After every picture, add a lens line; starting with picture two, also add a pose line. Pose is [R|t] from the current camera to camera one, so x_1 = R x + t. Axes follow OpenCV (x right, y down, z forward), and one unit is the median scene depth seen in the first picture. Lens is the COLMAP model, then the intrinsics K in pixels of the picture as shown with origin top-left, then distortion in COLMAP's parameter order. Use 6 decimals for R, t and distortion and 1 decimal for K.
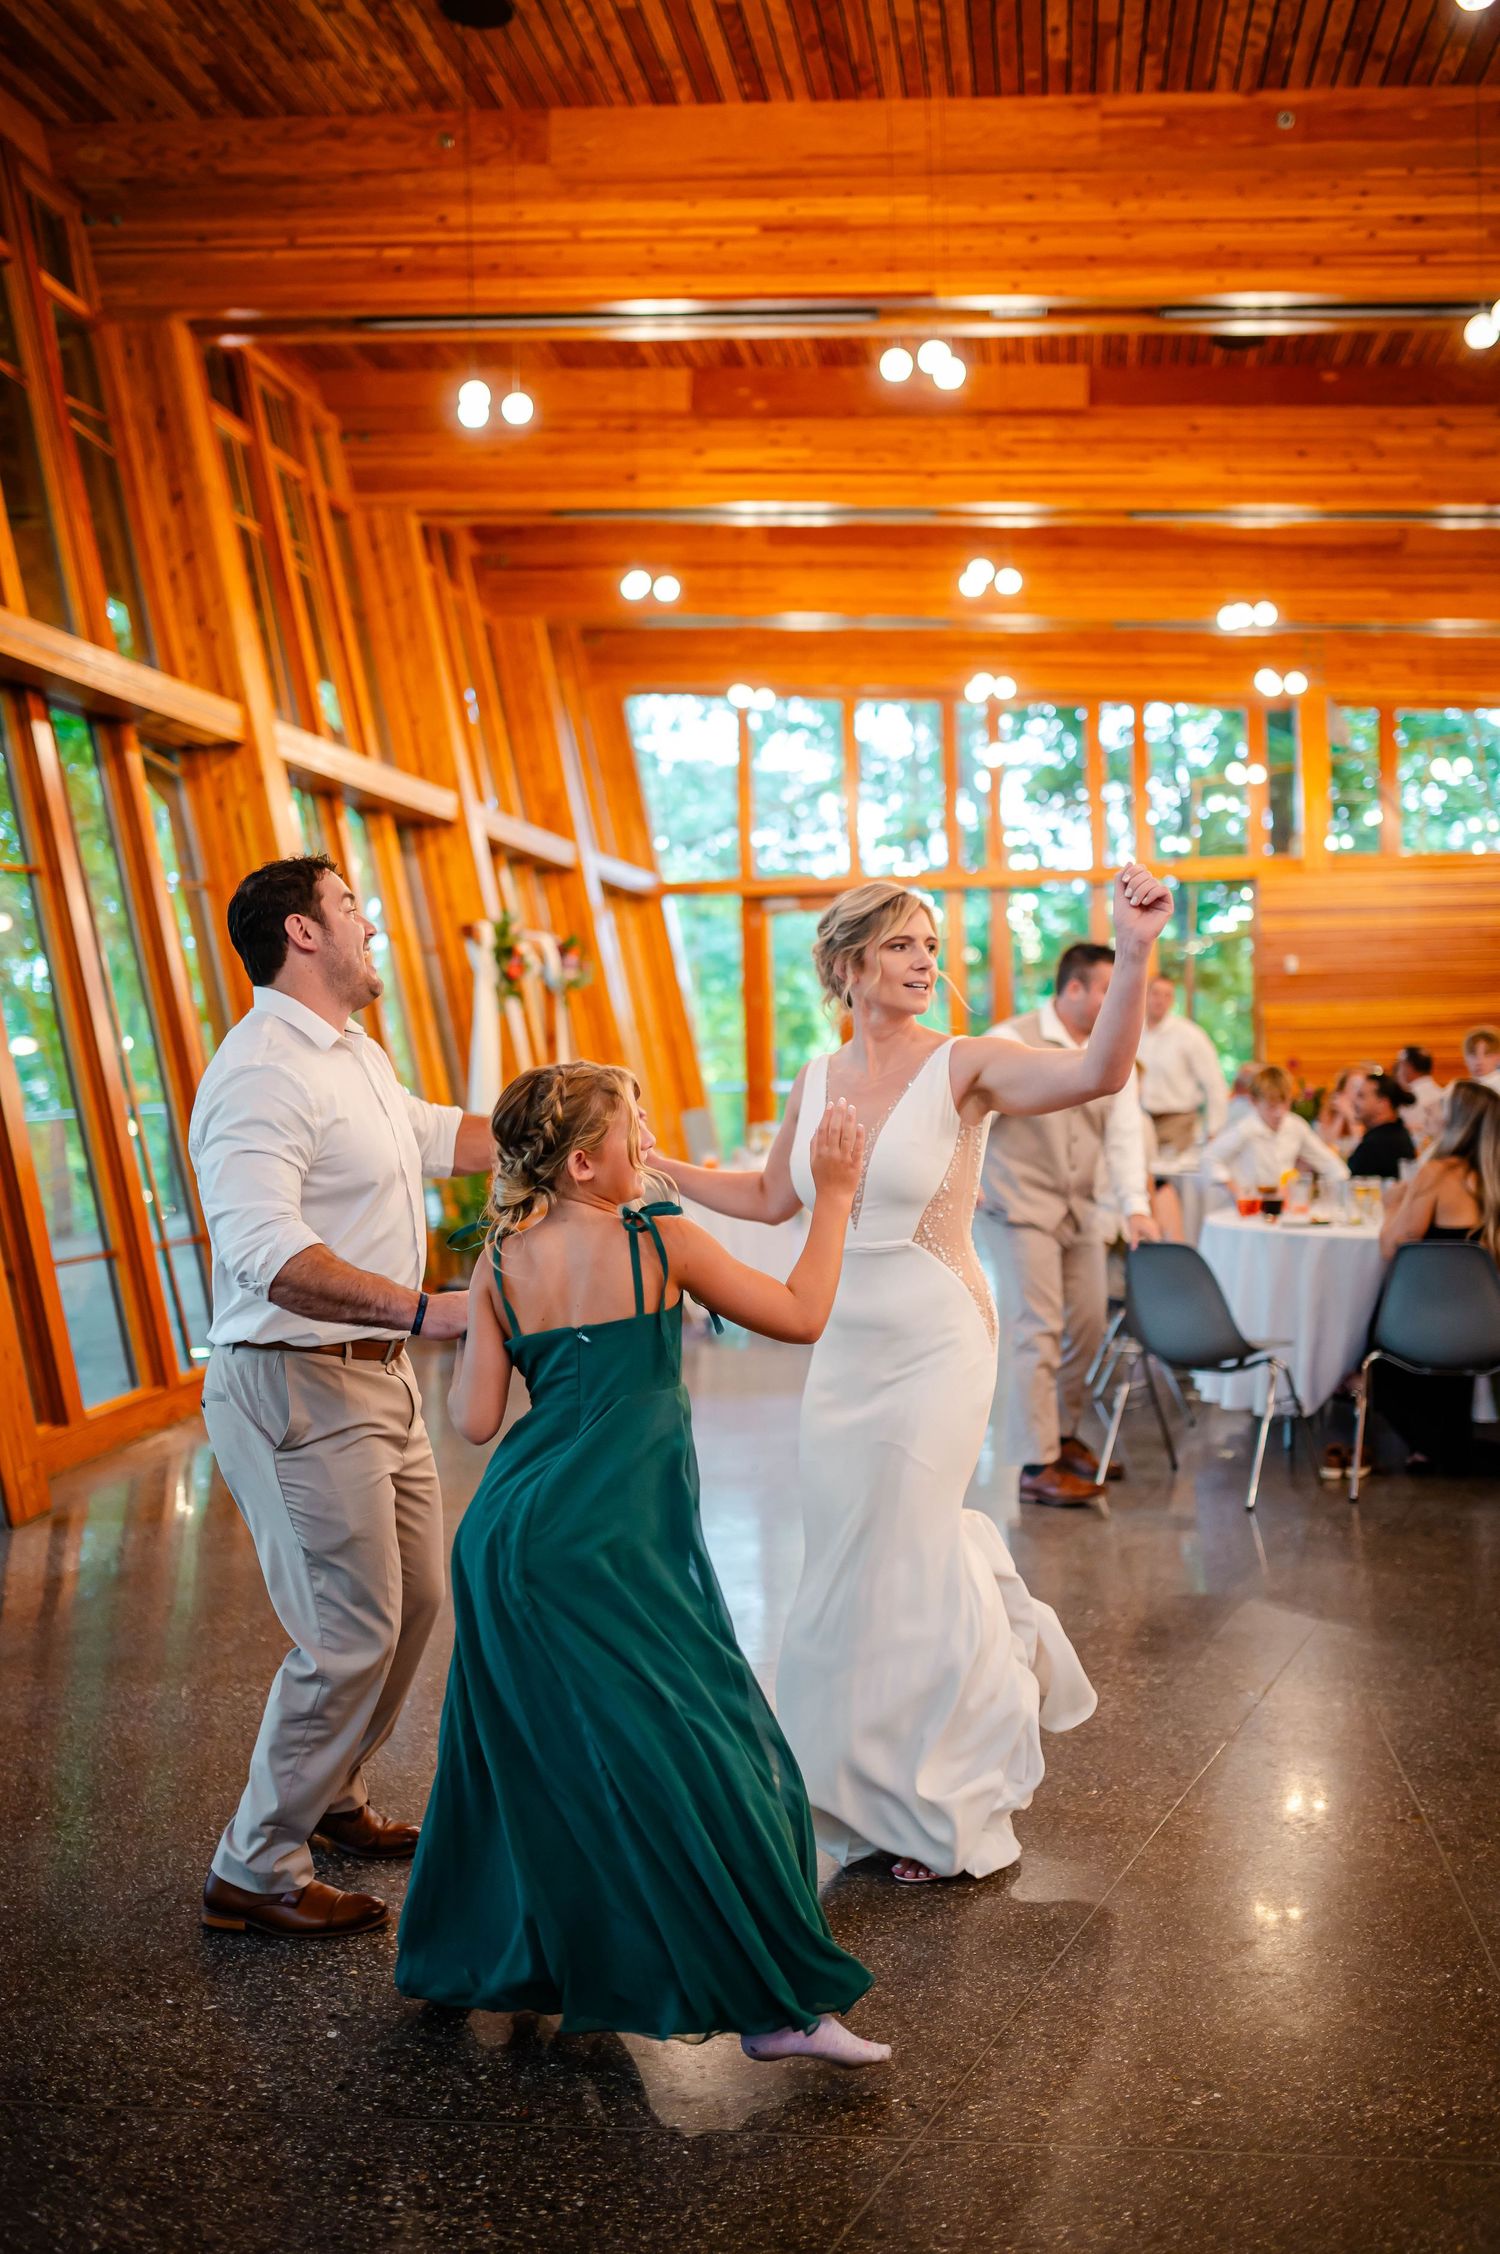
lens RADIAL K [[2165.4, 0, 750.0], [0, 2165.4, 1127.0], [0, 0, 1]] dist [-0.053906, 0.094039]
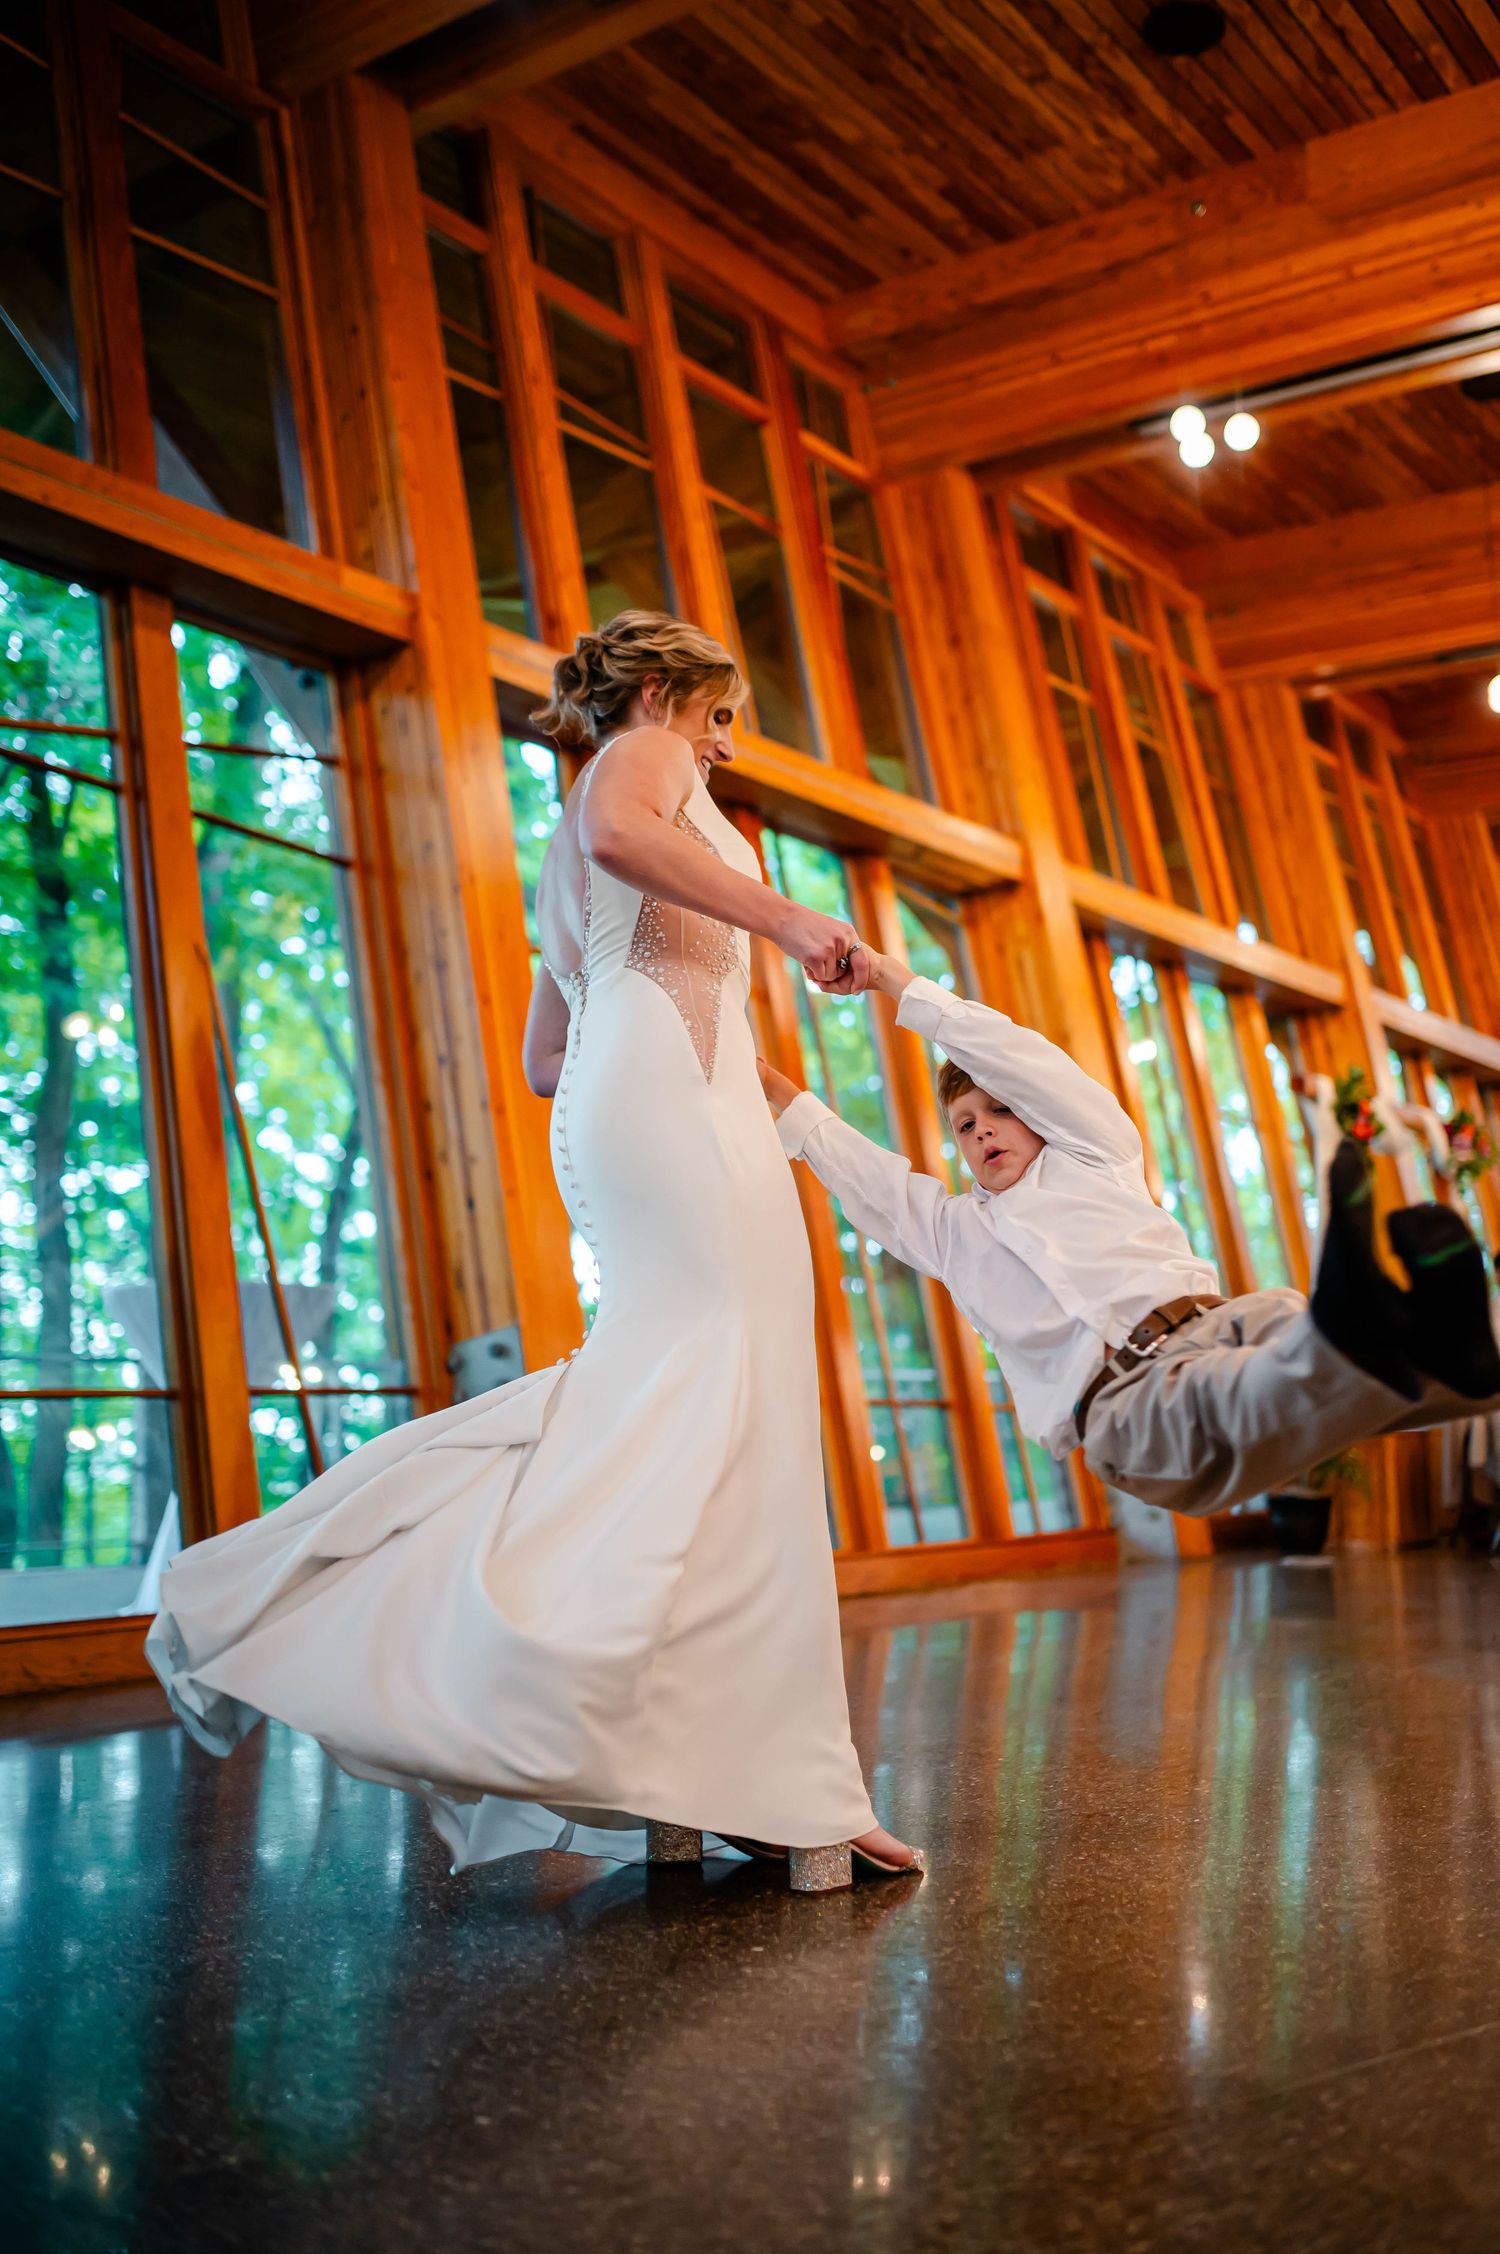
lens RADIAL K [[2165.4, 0, 750.0], [0, 2165.4, 1127.0], [0, 0, 1]] dist [-0.053906, 0.094039]
pose [[0.875778, -0.062592, -0.478638, 0.106070], [-0.017705, 0.986725, -0.161431, 0.082136], [0.482389, 0.149852, 0.863044, 0.166786]]
